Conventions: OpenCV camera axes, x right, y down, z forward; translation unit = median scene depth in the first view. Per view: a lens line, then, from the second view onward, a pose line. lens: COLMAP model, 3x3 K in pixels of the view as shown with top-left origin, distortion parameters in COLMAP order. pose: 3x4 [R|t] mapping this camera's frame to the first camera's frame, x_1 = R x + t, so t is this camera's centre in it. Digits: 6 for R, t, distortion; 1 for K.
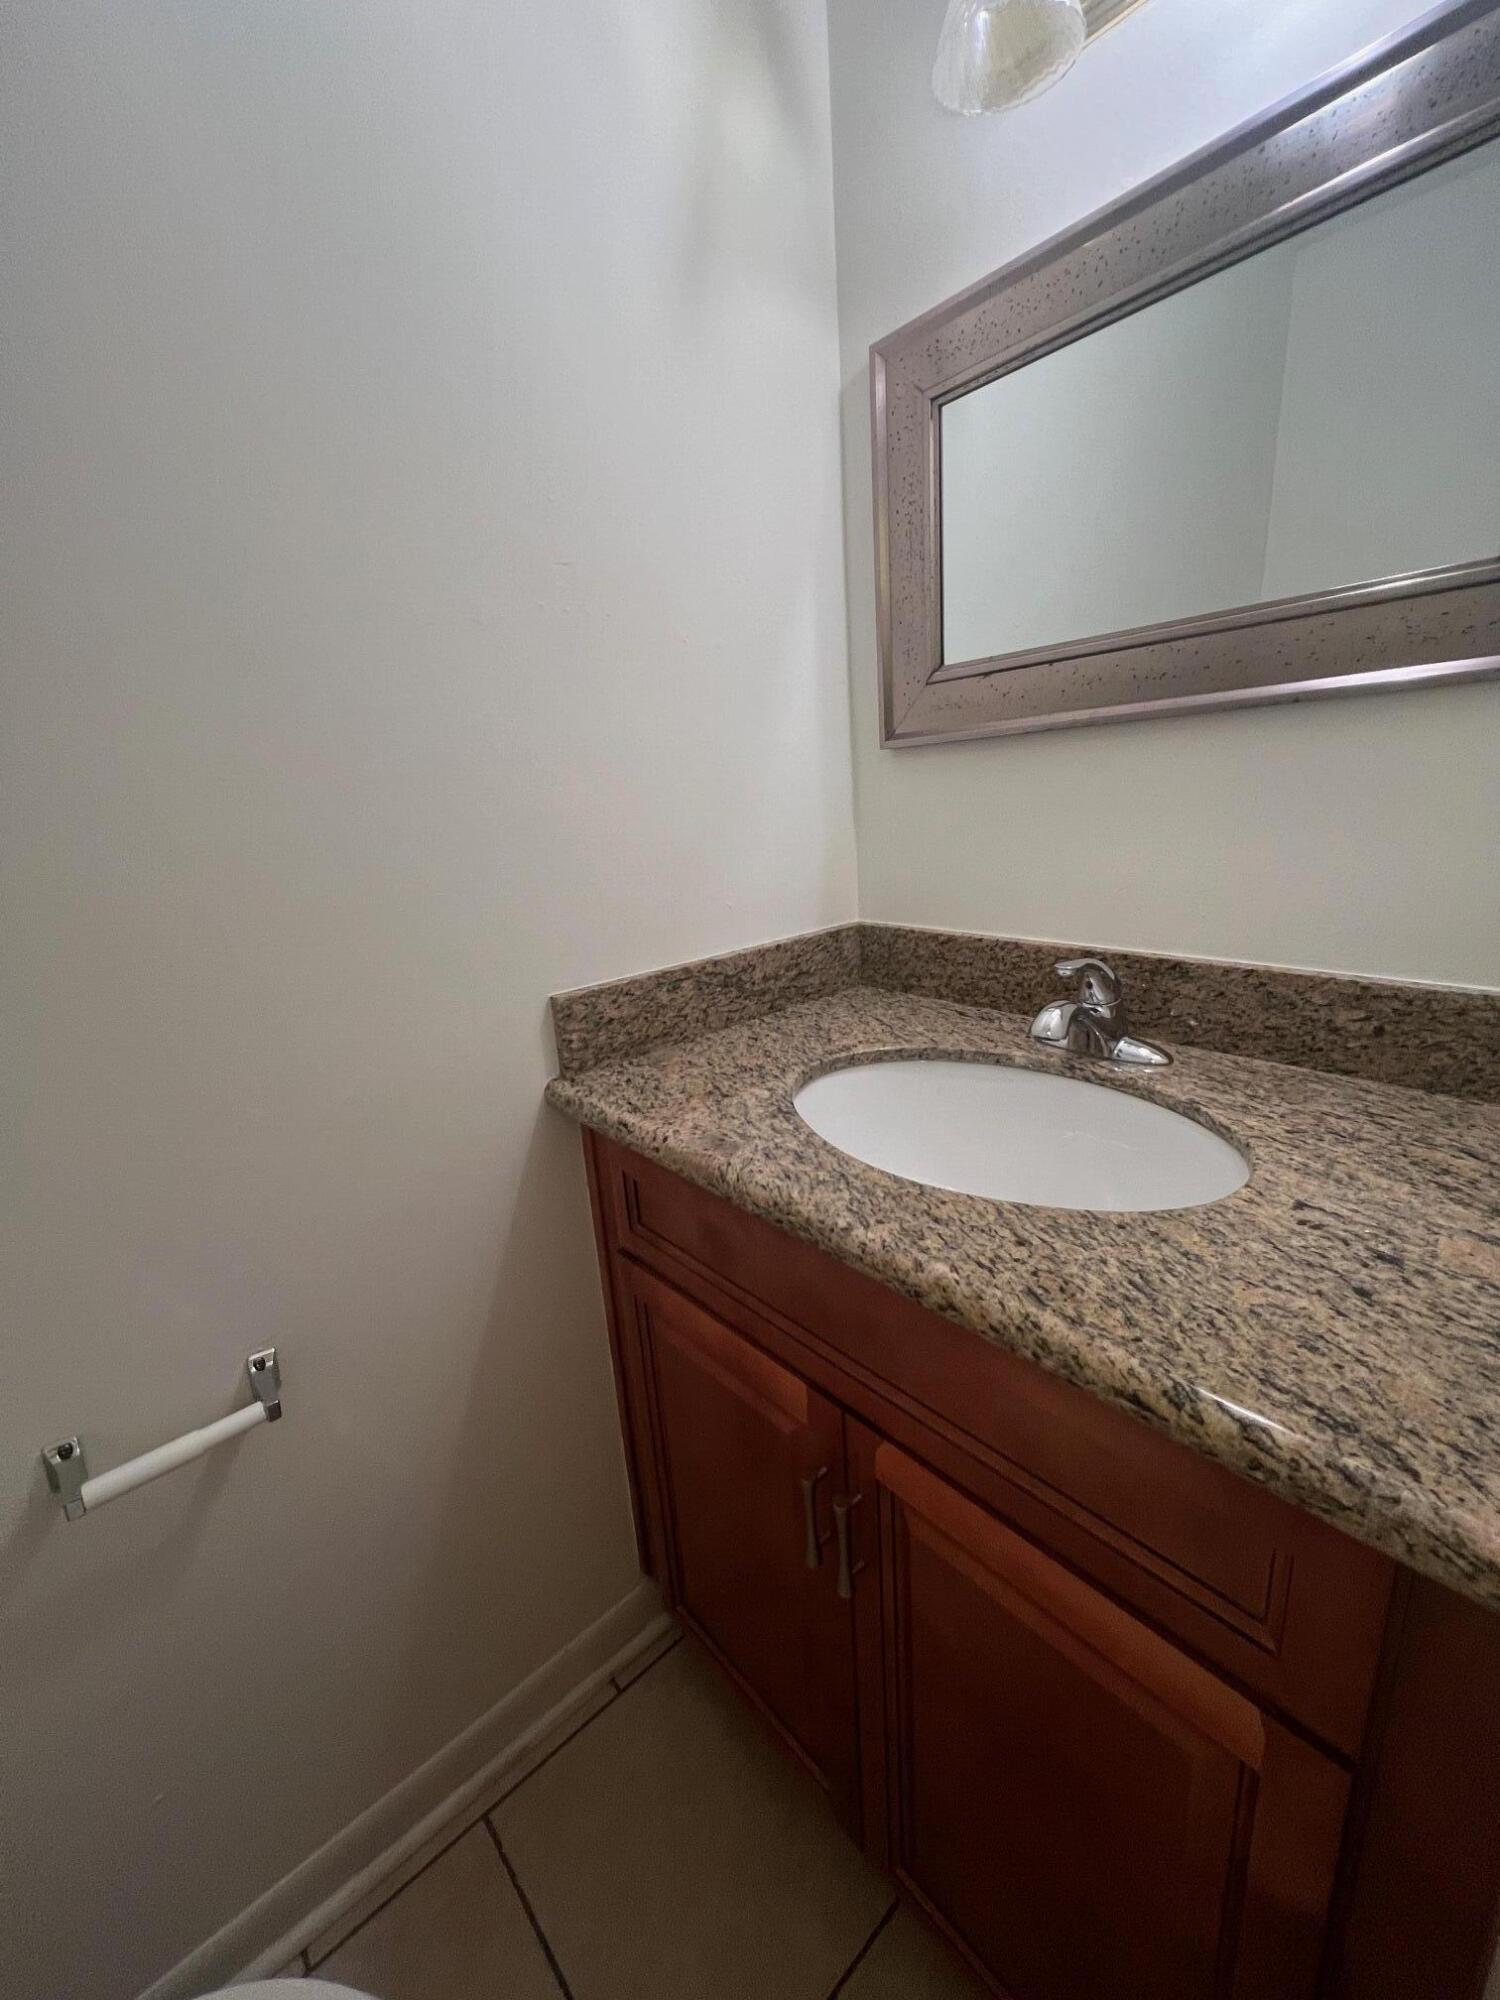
lens RADIAL K [[799.6, 0, 747.9], [0, 799.6, 1004.0], [0, 0, 1]] dist [0.001861, 0.000283]
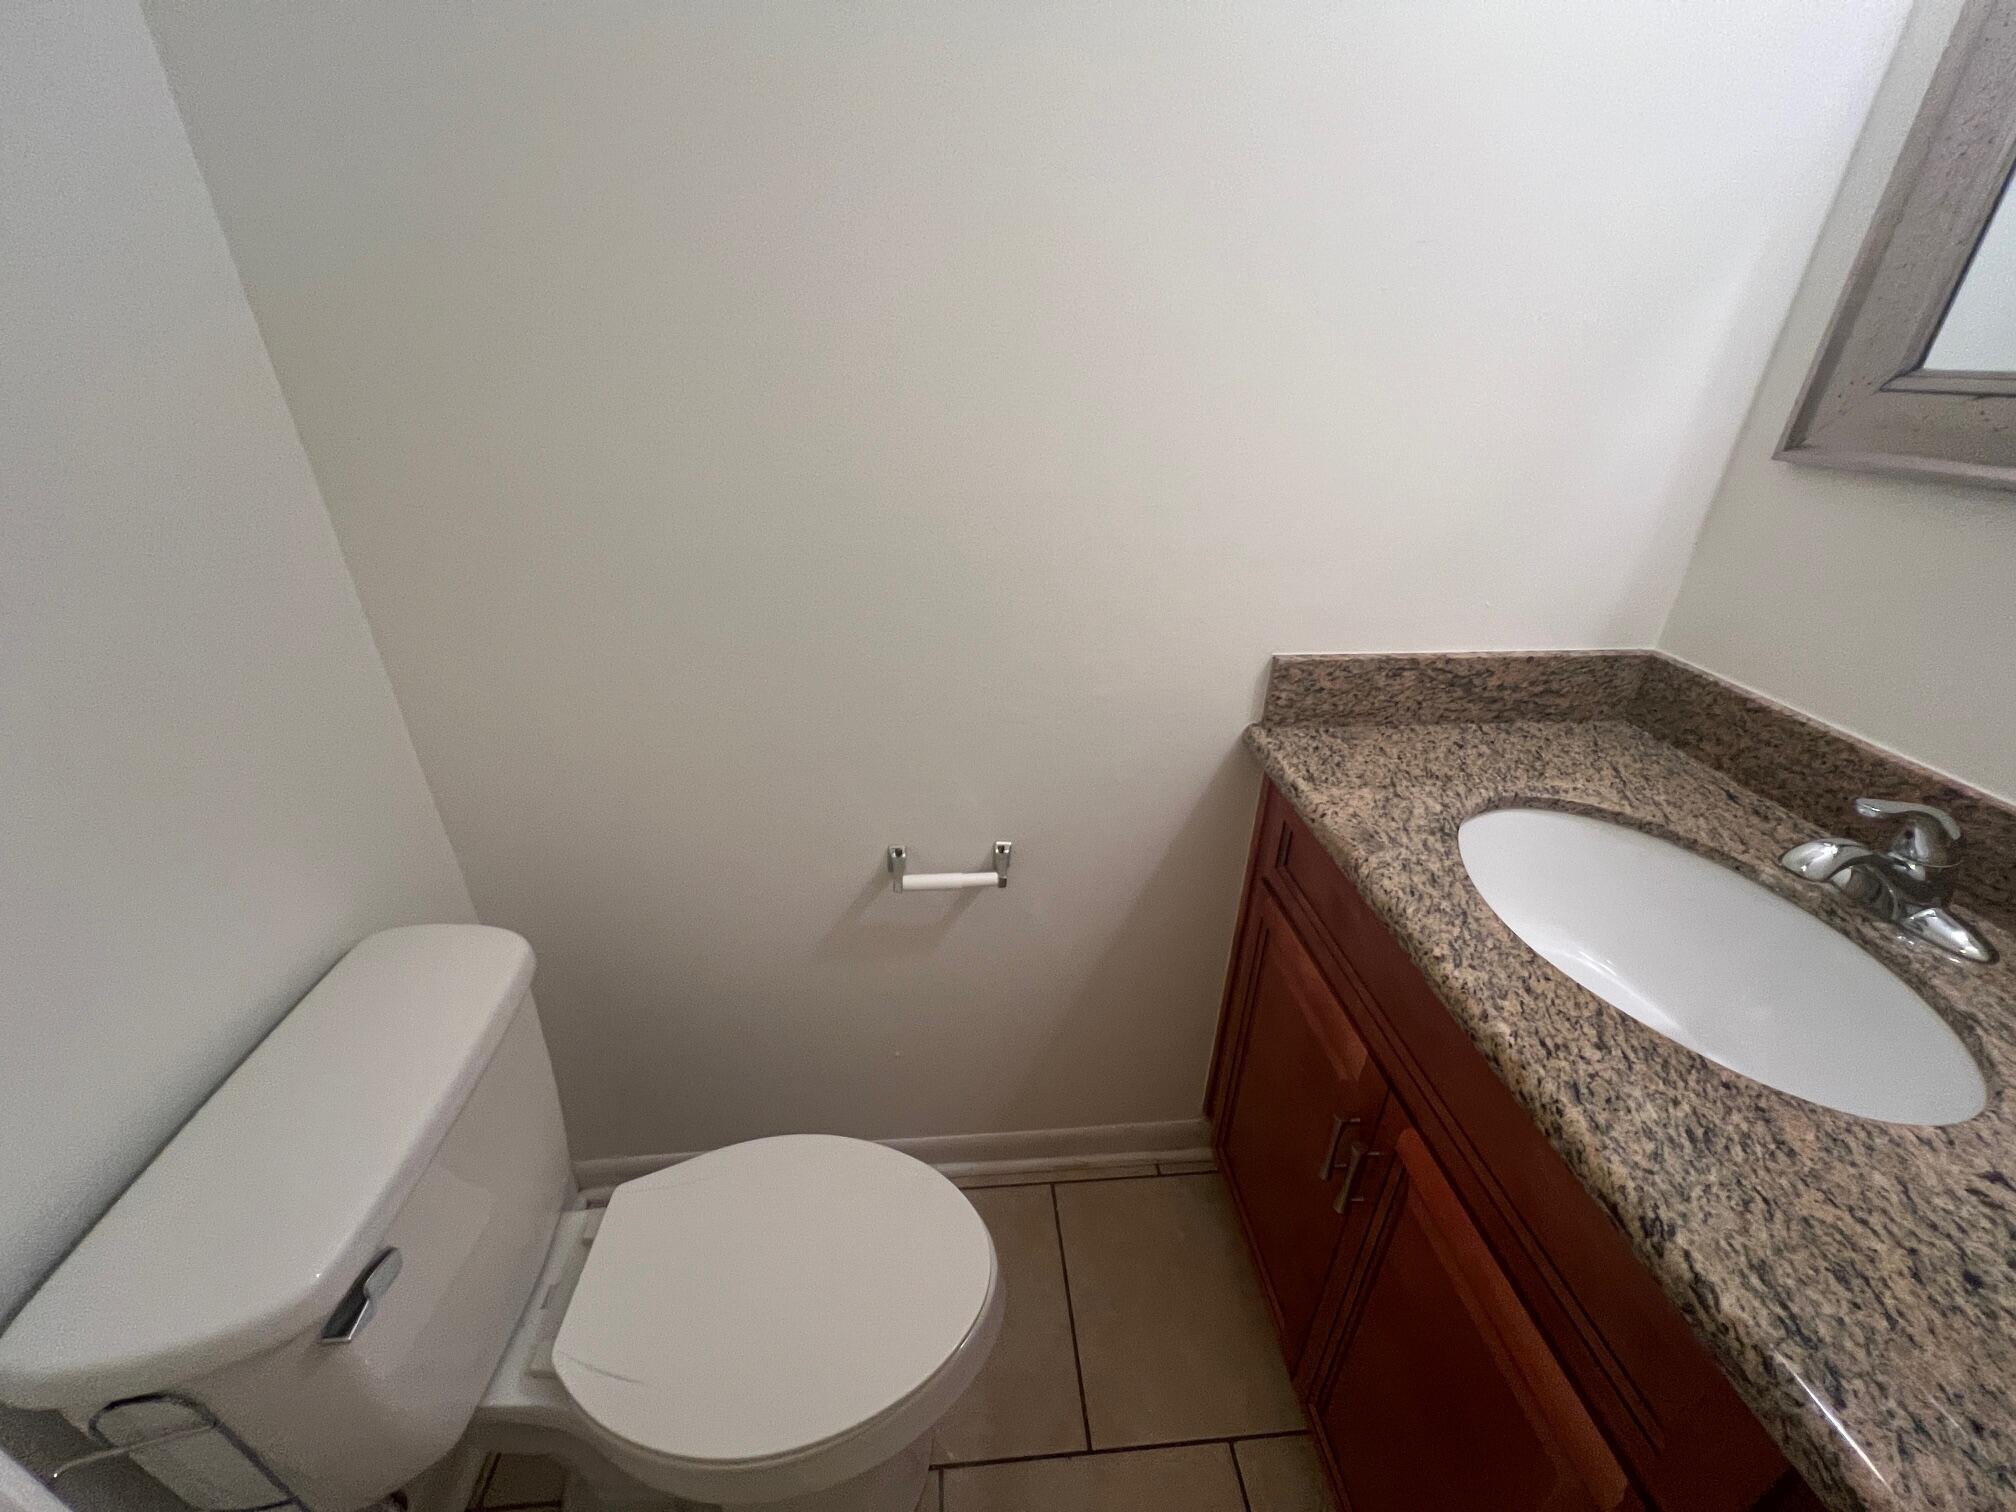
lens RADIAL K [[806.0, 0, 1008.8], [0, 806.0, 757.7], [0, 0, 1]] dist [0.001861, 0.000283]
pose [[0.801247, 0.344908, -0.488919, 0.069464], [-0.227155, 0.931306, 0.284726, -0.129633], [0.553538, -0.117076, 0.824554, -0.193912]]
